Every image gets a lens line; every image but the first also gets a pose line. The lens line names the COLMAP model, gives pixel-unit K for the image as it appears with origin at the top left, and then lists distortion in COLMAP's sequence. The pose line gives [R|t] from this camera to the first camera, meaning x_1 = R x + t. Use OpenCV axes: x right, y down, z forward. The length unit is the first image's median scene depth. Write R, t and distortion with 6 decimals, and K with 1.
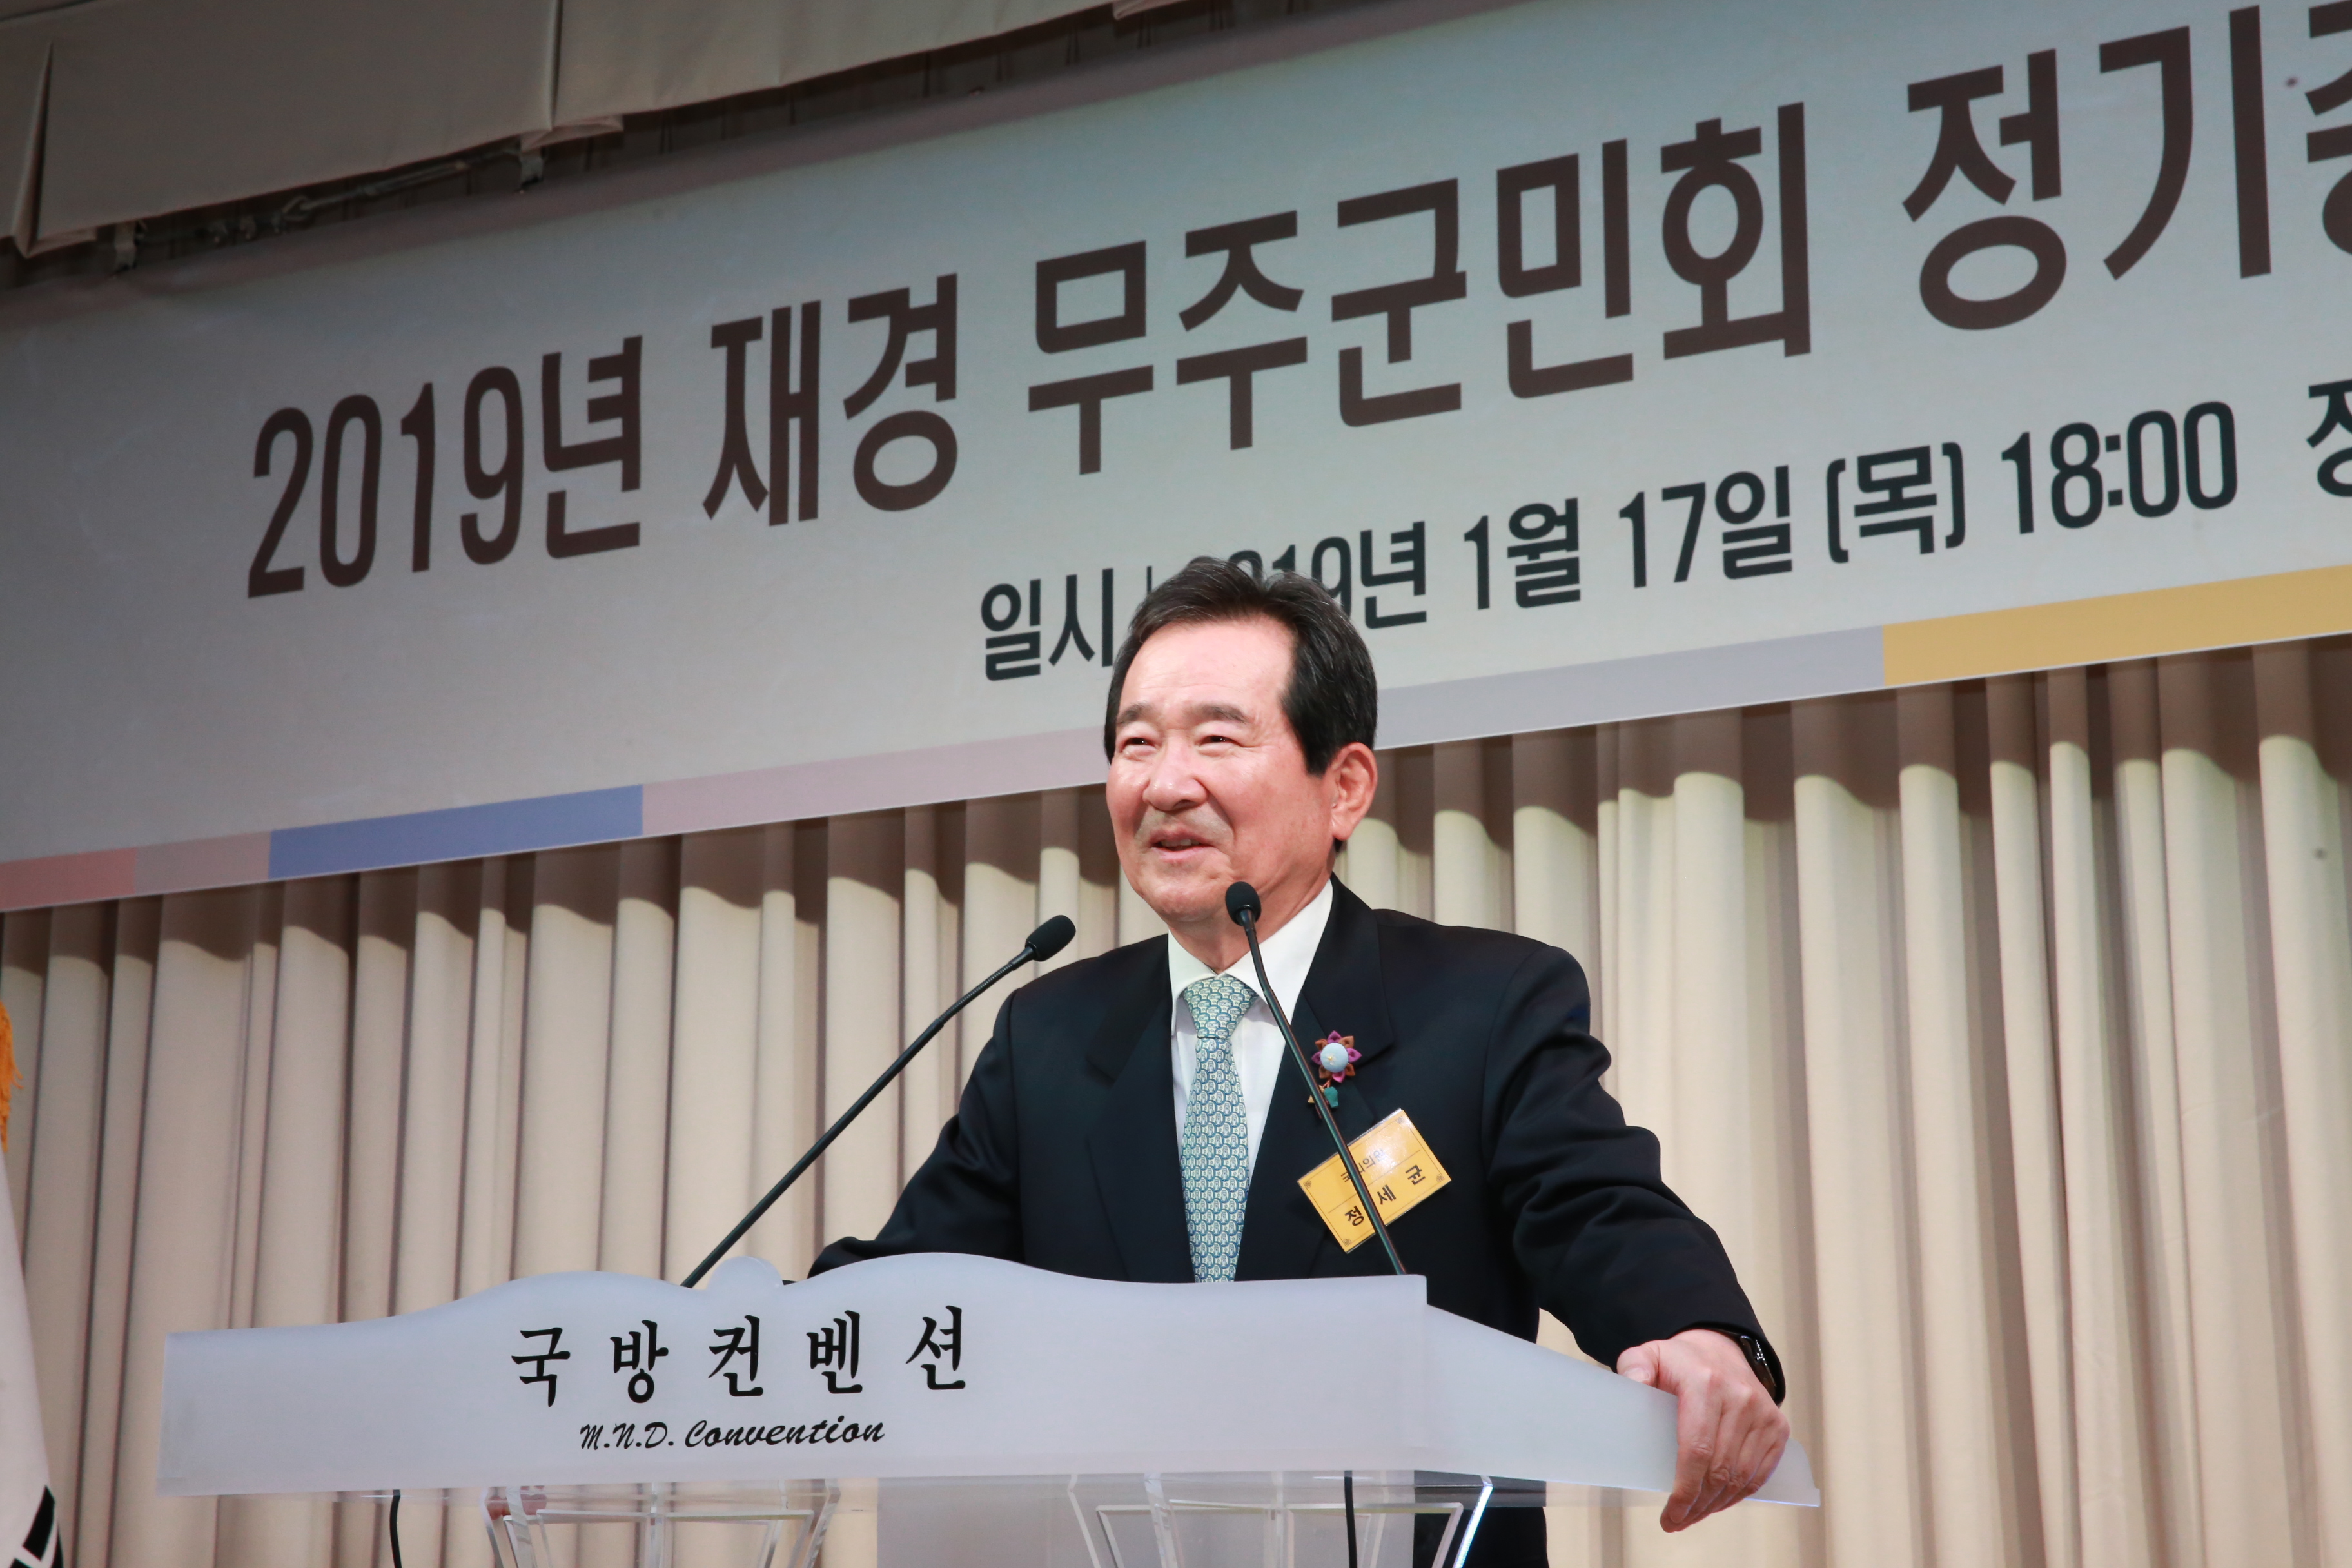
lens RADIAL K [[3995.9, 0, 1183.8], [0, 3995.9, 786.9], [0, 0, 1]] dist [0.154976, 0.200837]
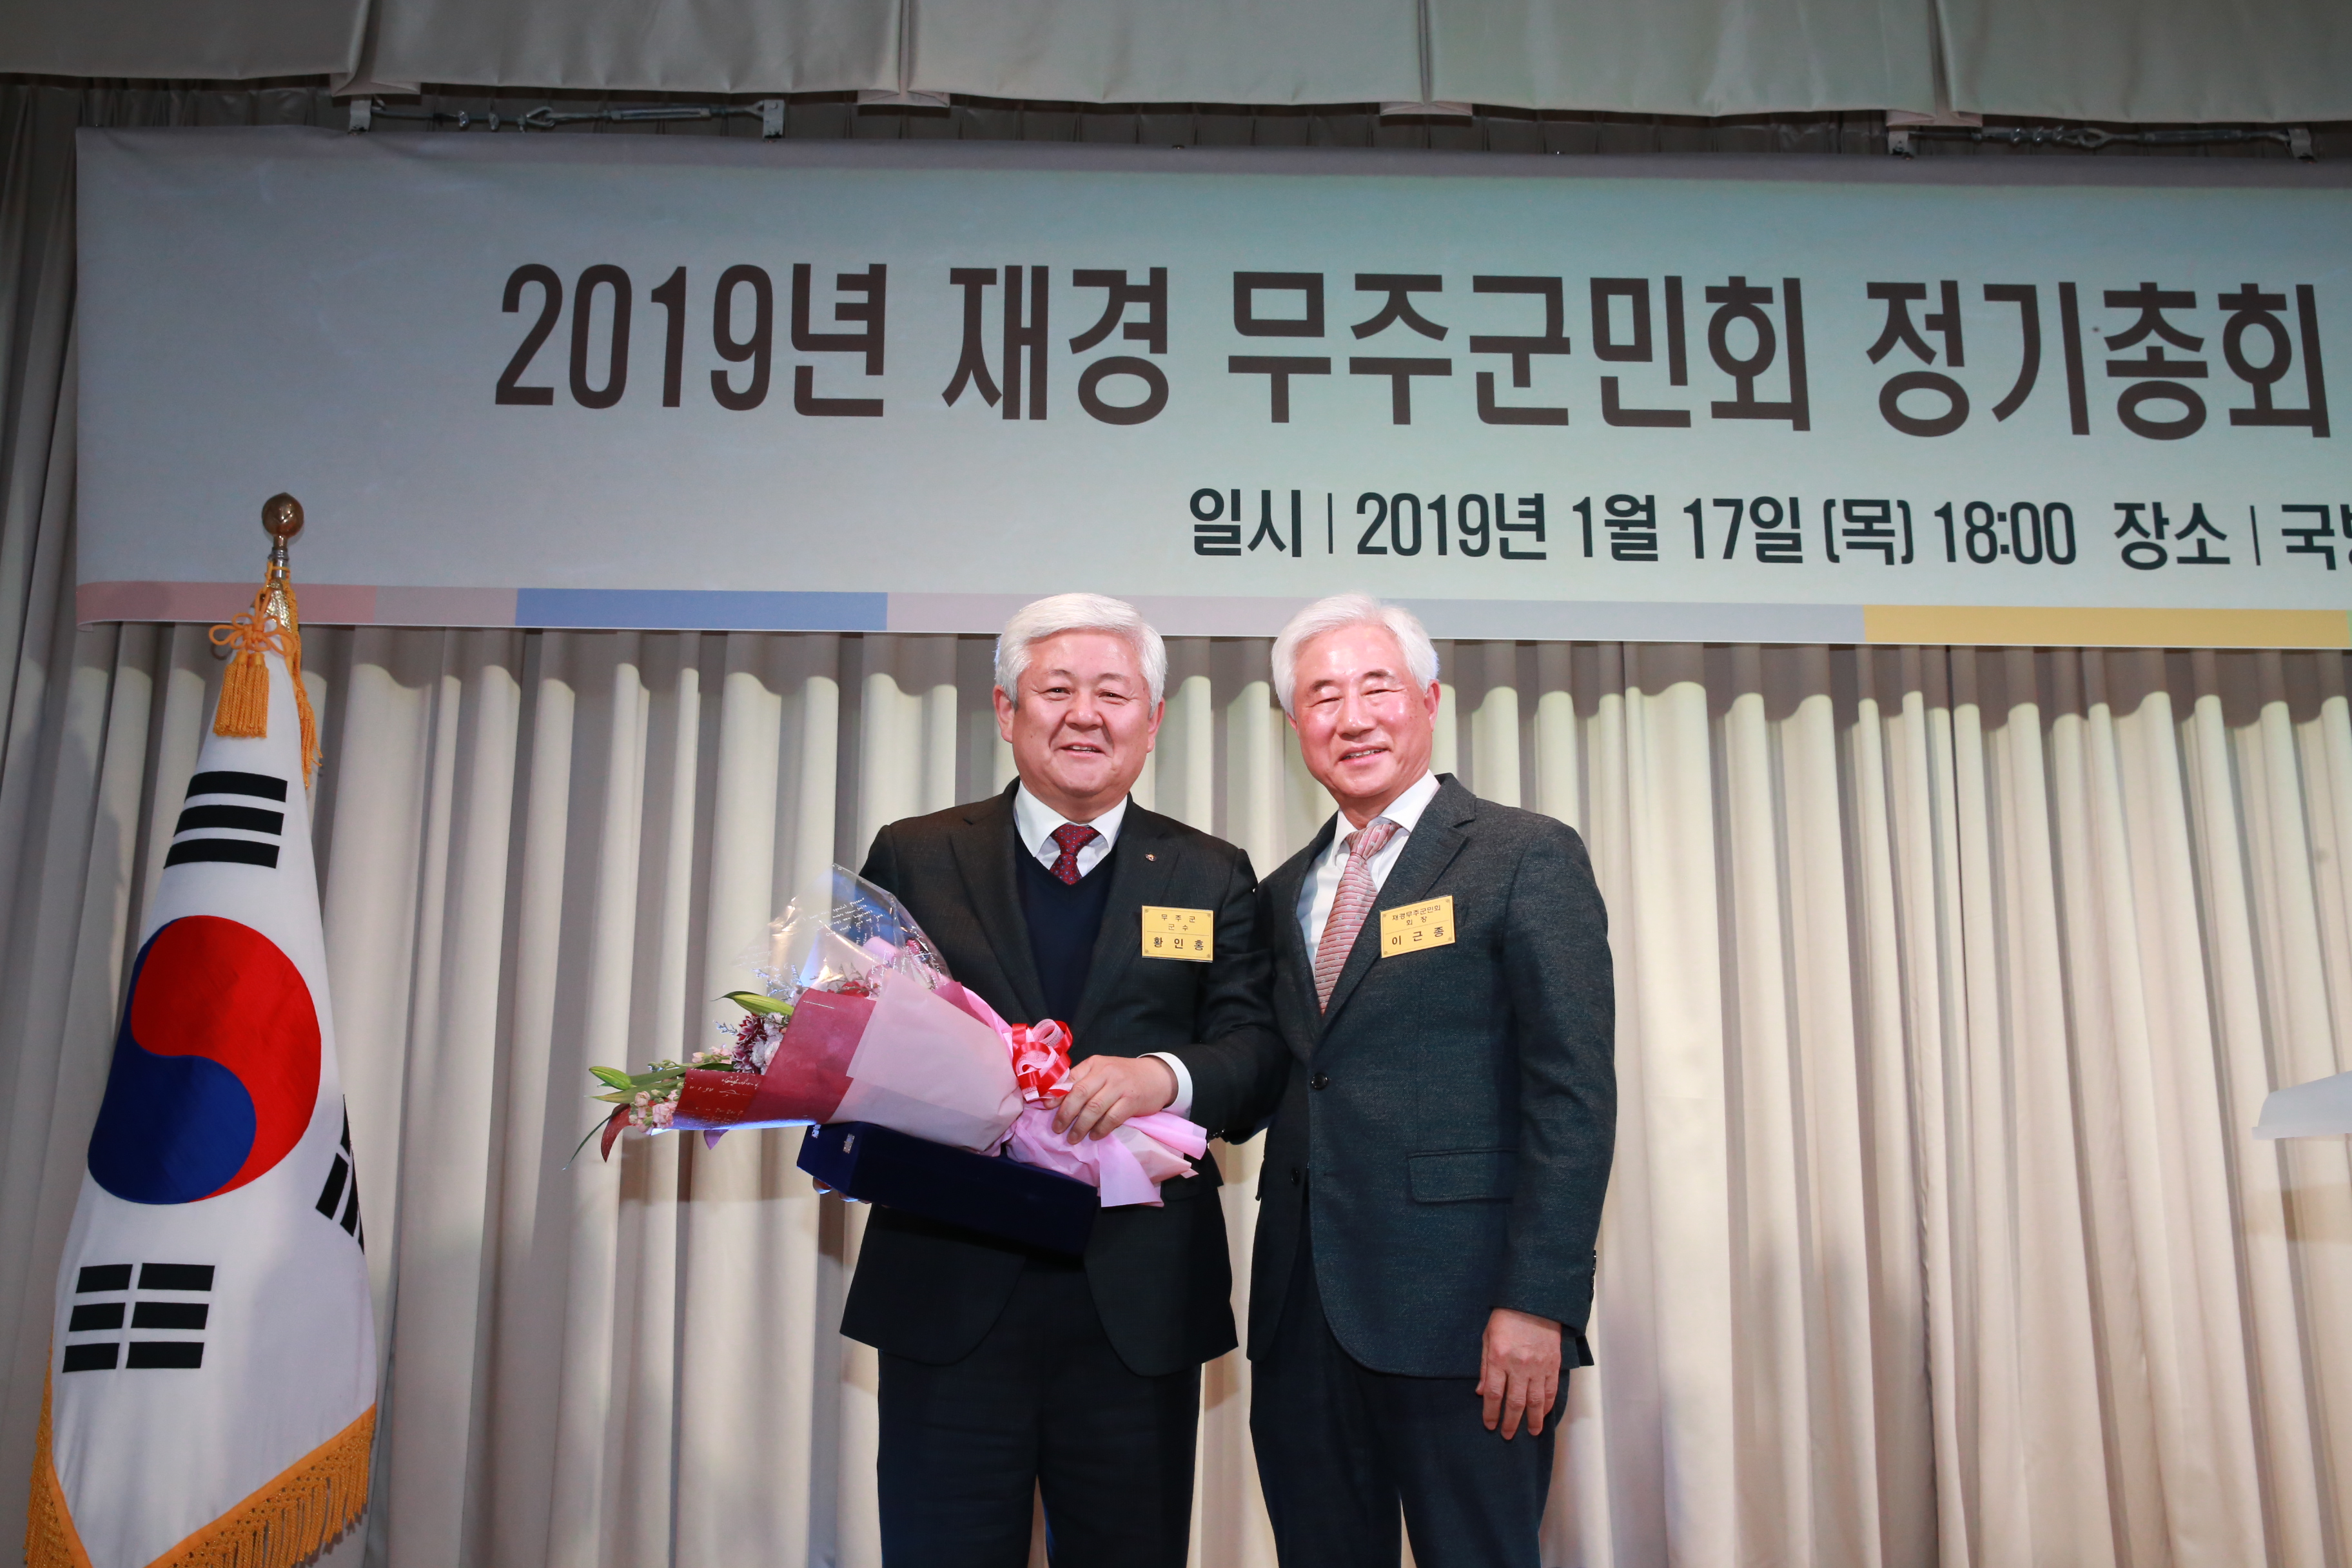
lens RADIAL K [[2114.6, 0, 1179.4], [0, 2114.6, 779.2], [0, 0, 1]] dist [-0.048600, 0.115621]
pose [[0.848586, 0.112459, 0.516967, -0.455062], [-0.110696, 0.993260, -0.034366, 0.082811], [-0.517348, -0.028064, 0.855315, 0.390373]]
